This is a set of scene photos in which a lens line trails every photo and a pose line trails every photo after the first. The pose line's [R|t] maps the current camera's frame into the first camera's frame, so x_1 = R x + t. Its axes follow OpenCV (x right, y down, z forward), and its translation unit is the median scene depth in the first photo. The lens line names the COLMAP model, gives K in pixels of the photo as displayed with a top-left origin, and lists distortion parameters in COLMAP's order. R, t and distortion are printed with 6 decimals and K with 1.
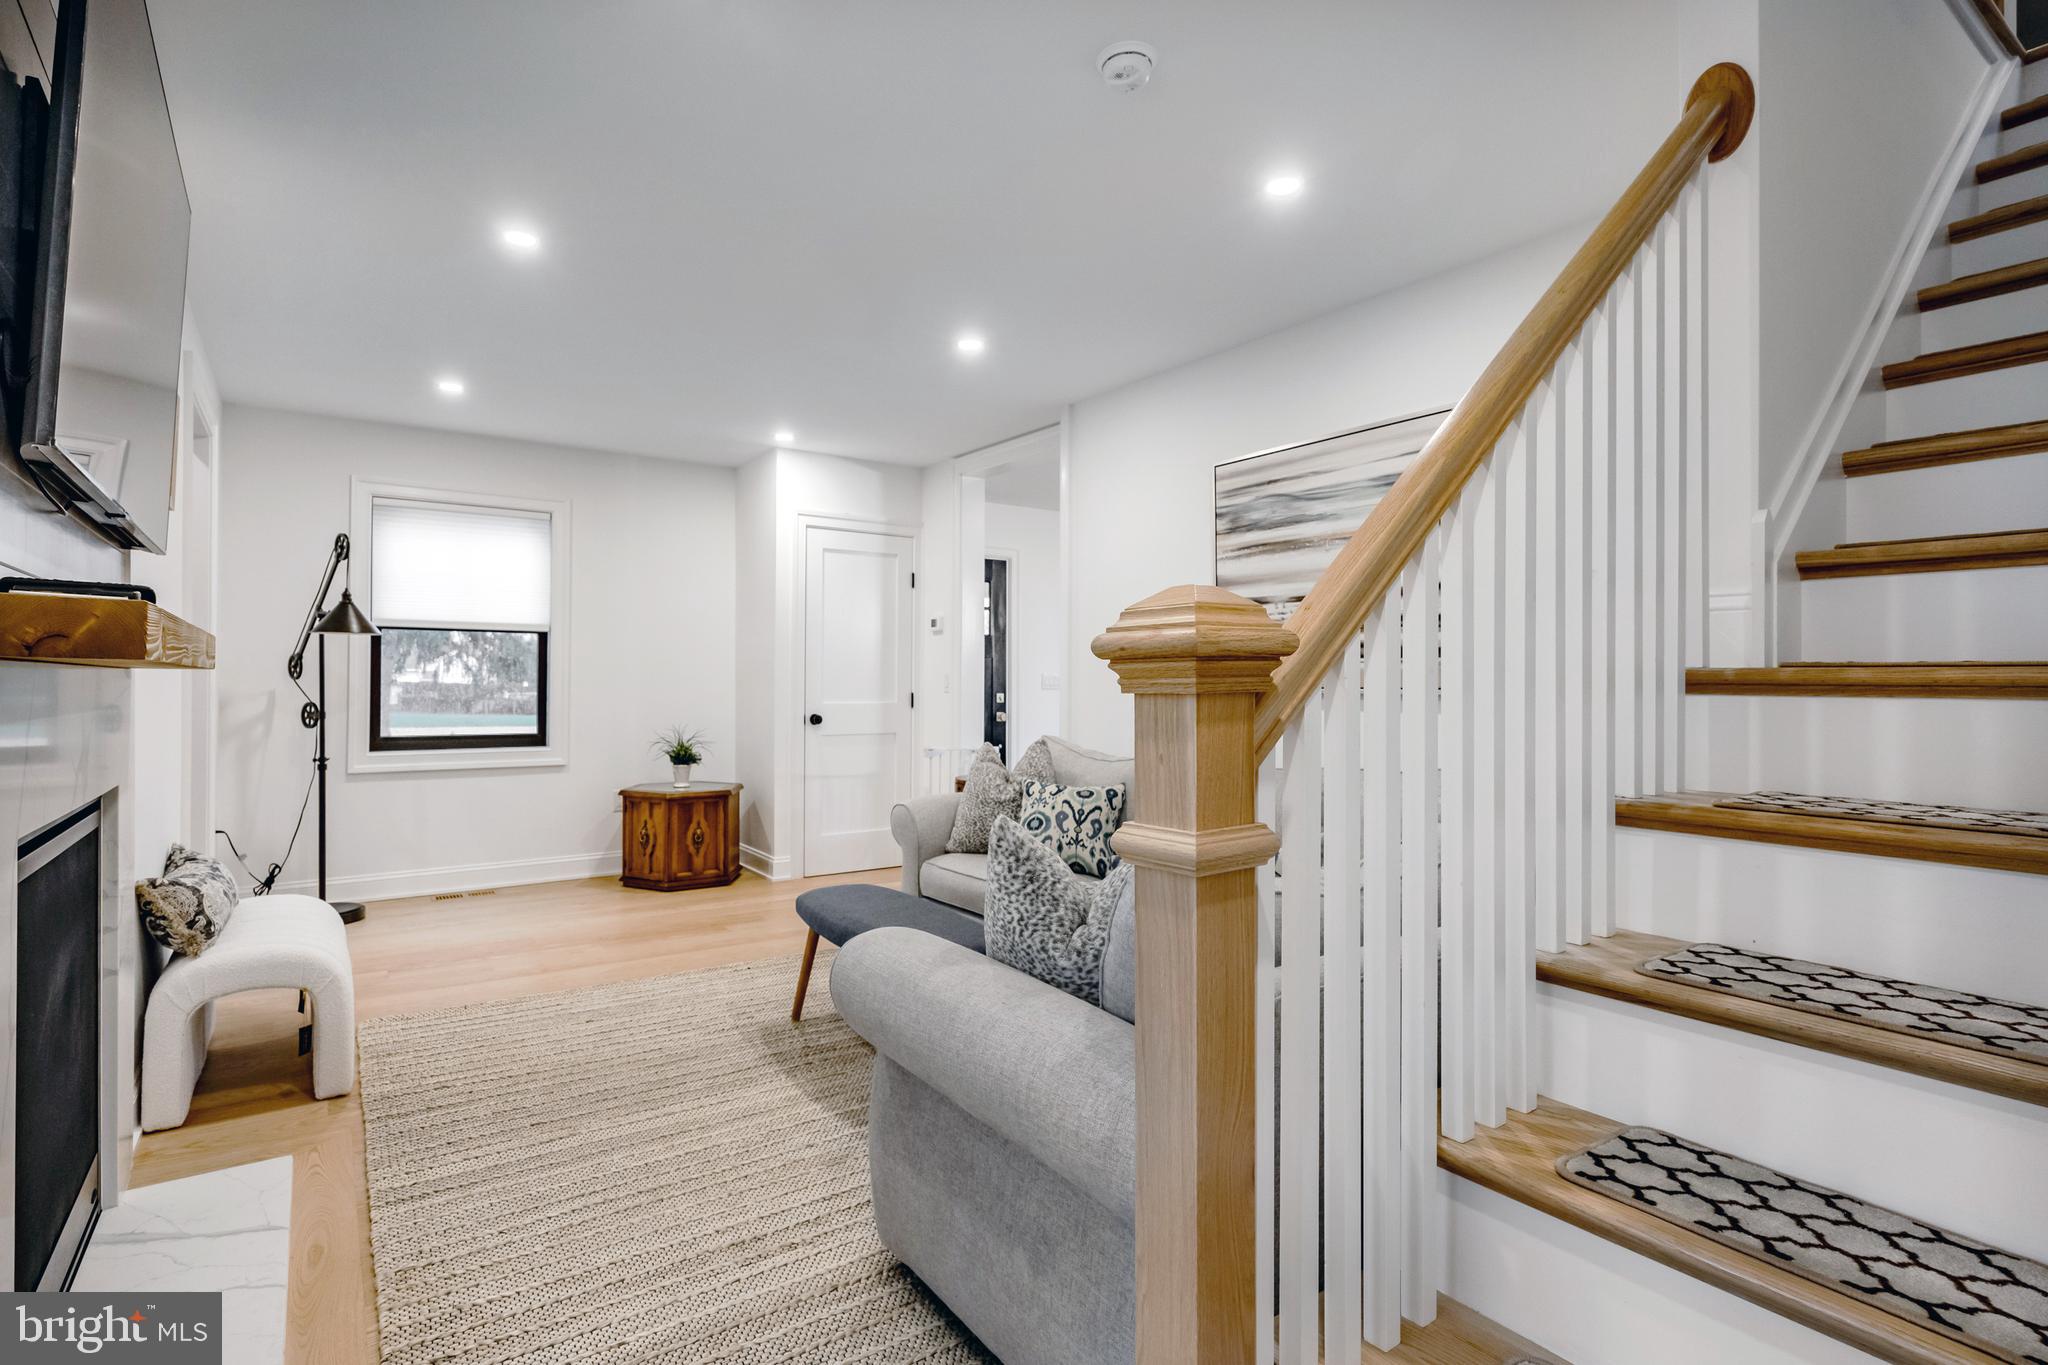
lens RADIAL K [[1019.1, 0, 1024.6], [0, 1019.1, 677.1], [0, 0, 1]] dist [-0.008810, -0.001359]
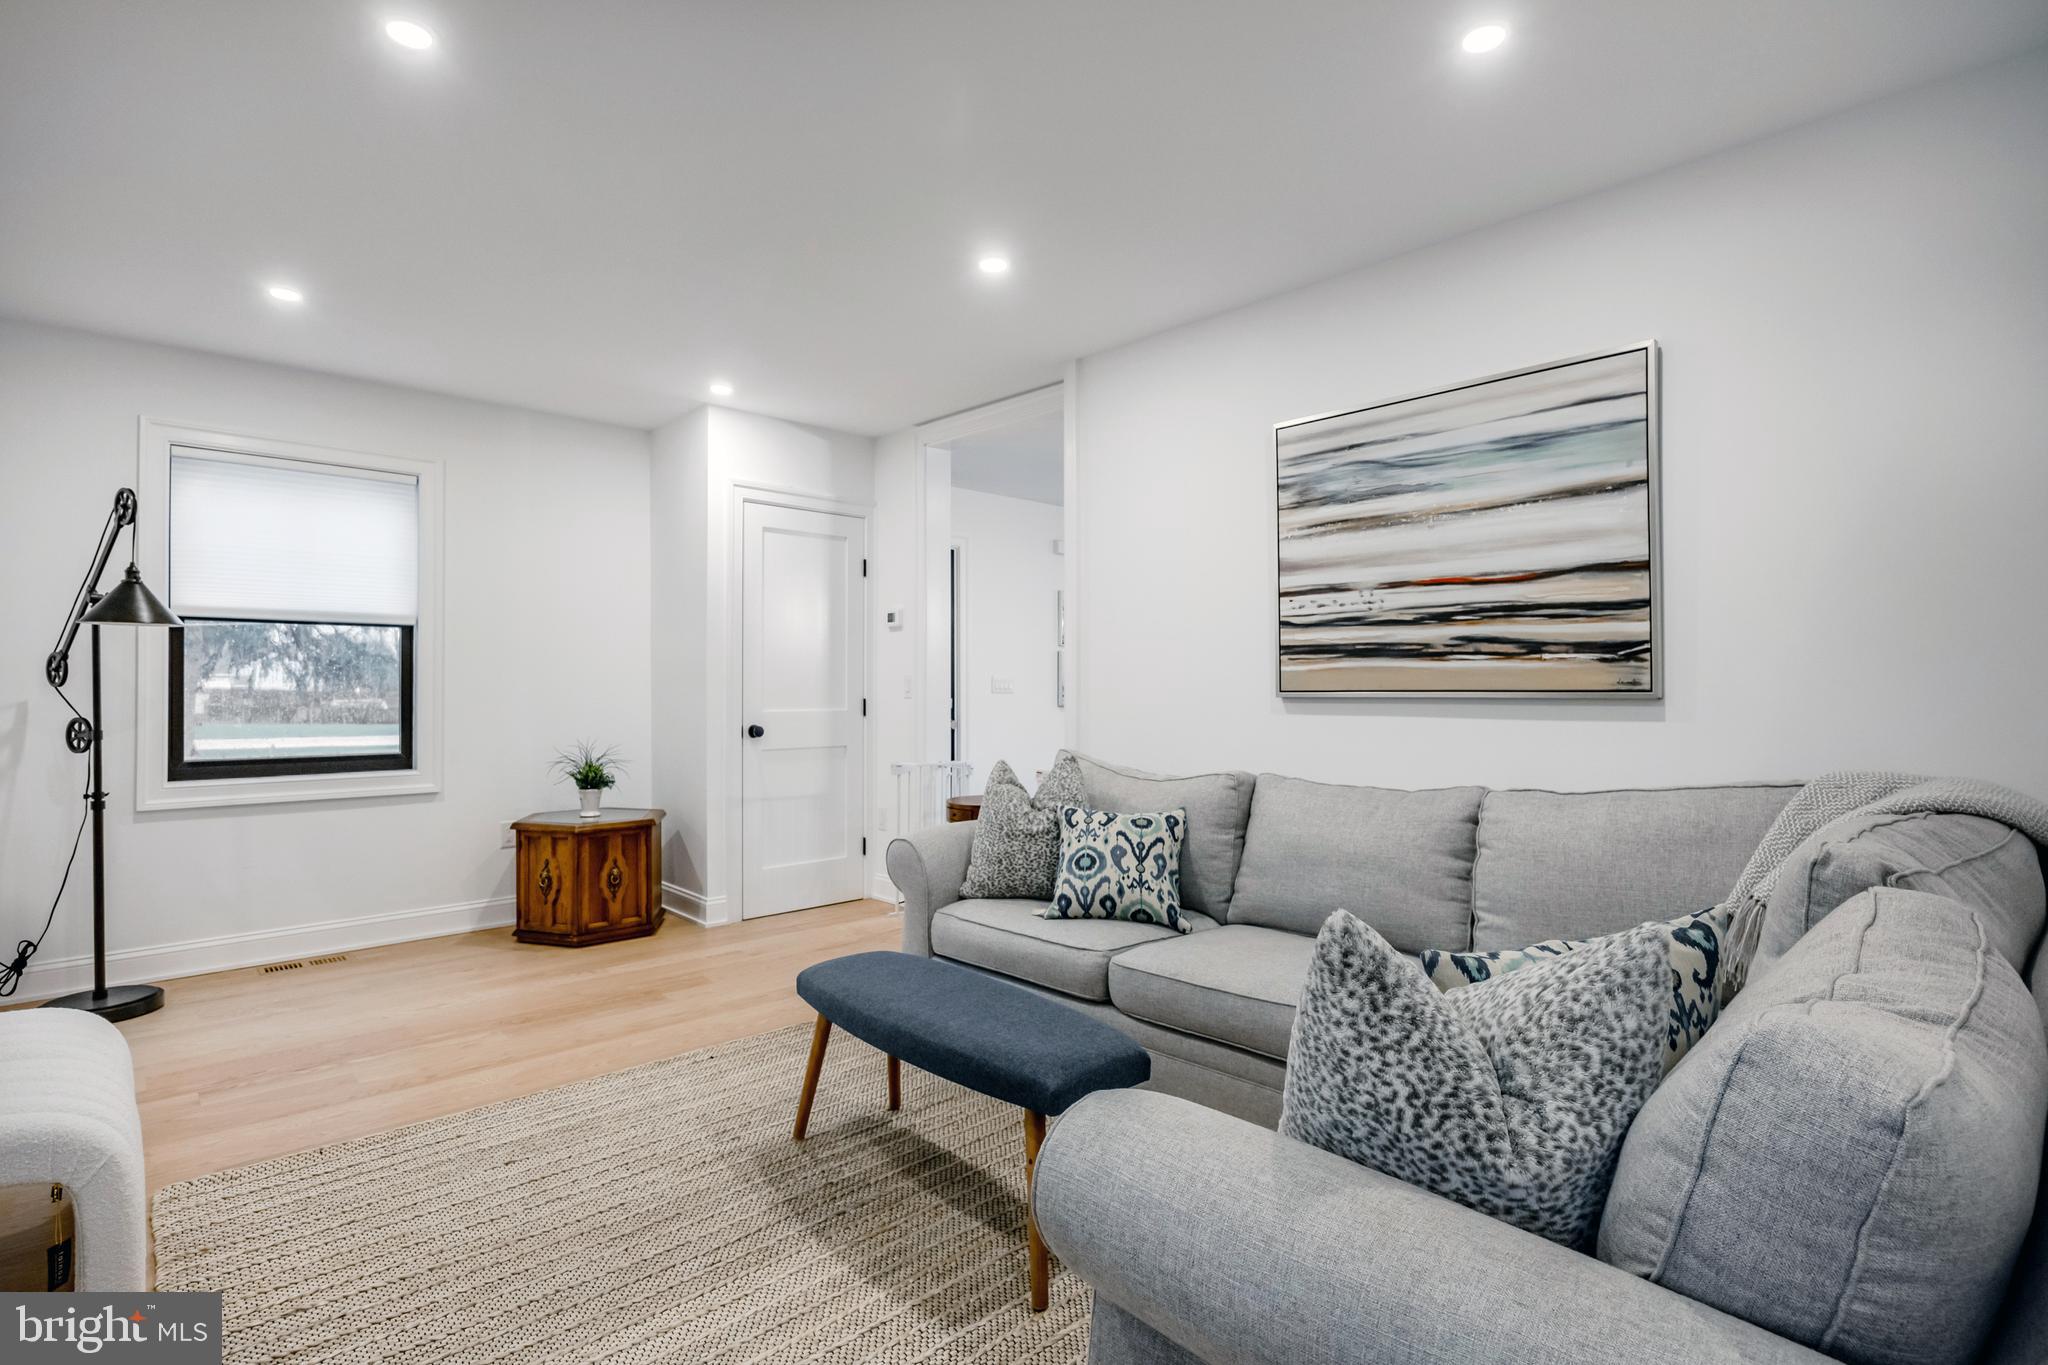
lens RADIAL K [[993.6, 0, 1024.0], [0, 993.6, 682.5], [0, 0, 1]] dist [-0.014159, -0.000564]
pose [[0.989864, -0.004399, 0.141948, -0.136383], [0.004039, 0.999988, 0.002820, -0.000039], [-0.141959, -0.002218, 0.989870, 0.214338]]
